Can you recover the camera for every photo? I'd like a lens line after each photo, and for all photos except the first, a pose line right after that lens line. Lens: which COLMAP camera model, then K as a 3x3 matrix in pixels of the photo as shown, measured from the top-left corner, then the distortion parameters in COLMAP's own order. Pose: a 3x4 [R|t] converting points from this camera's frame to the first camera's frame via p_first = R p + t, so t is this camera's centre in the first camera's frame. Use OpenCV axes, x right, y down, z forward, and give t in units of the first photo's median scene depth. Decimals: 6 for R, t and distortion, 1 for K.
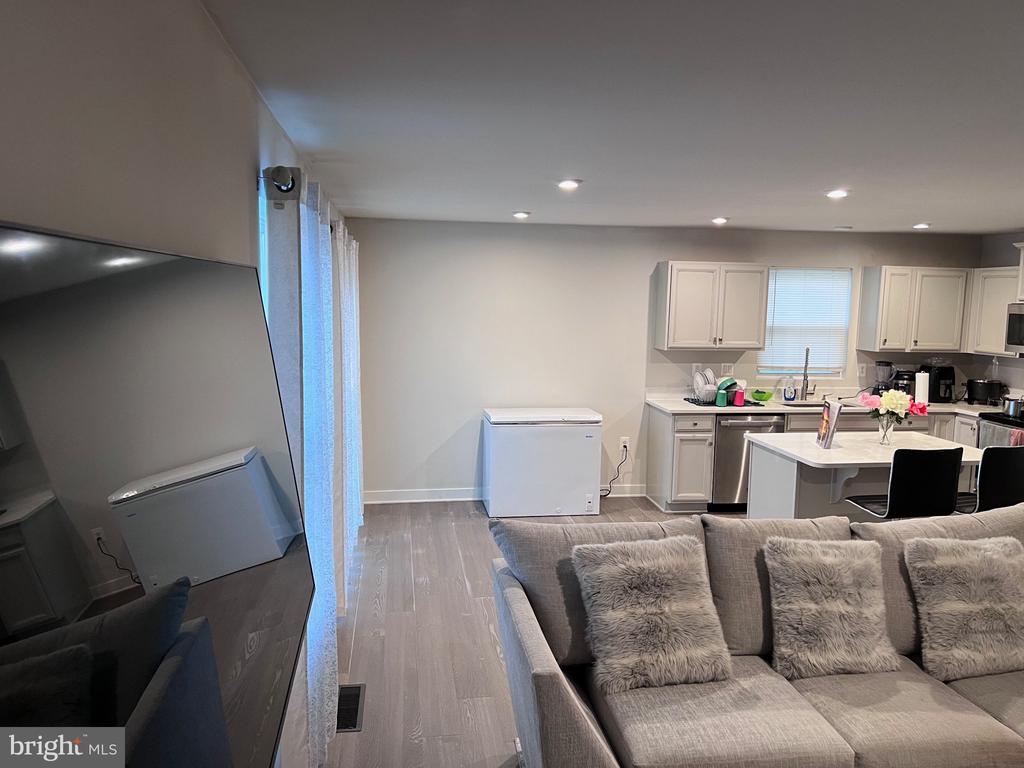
lens RADIAL K [[770.7, 0, 505.2], [0, 770.7, 387.3], [0, 0, 1]] dist [0.071626, -0.090634]
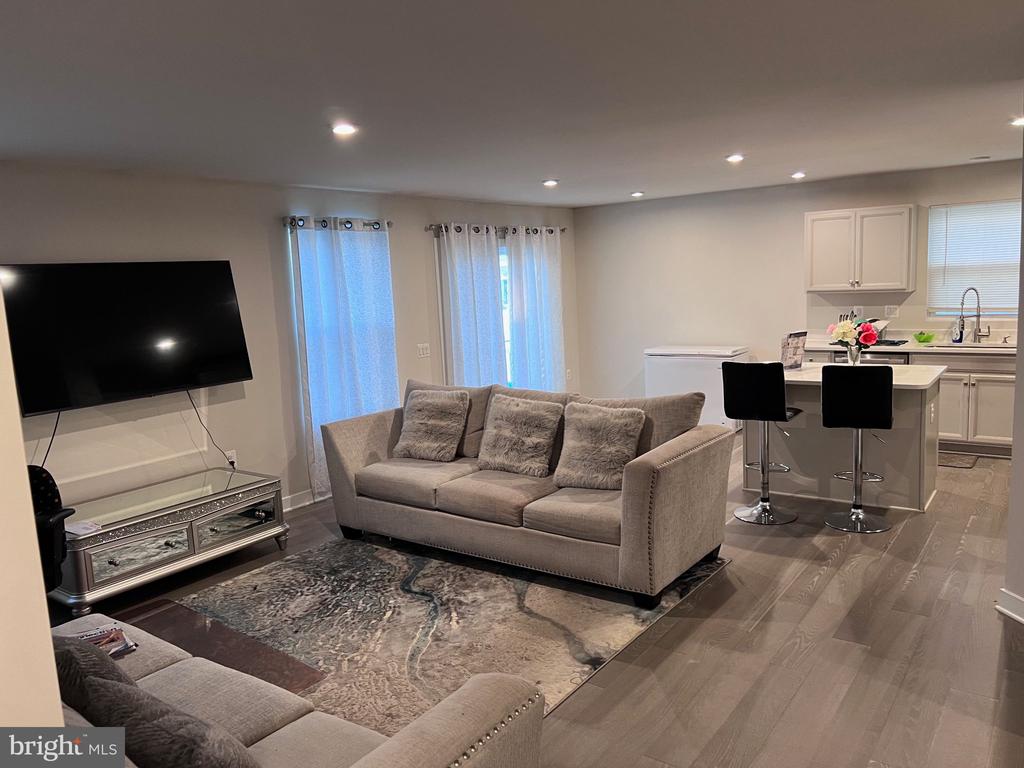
lens RADIAL K [[770.7, 0, 505.2], [0, 770.7, 387.3], [0, 0, 1]] dist [0.071626, -0.090634]
pose [[0.701800, 0.053393, -0.710371, 0.703694], [-0.025477, 0.998431, 0.049874, 0.040499], [0.711919, -0.016904, 0.702058, -0.087362]]
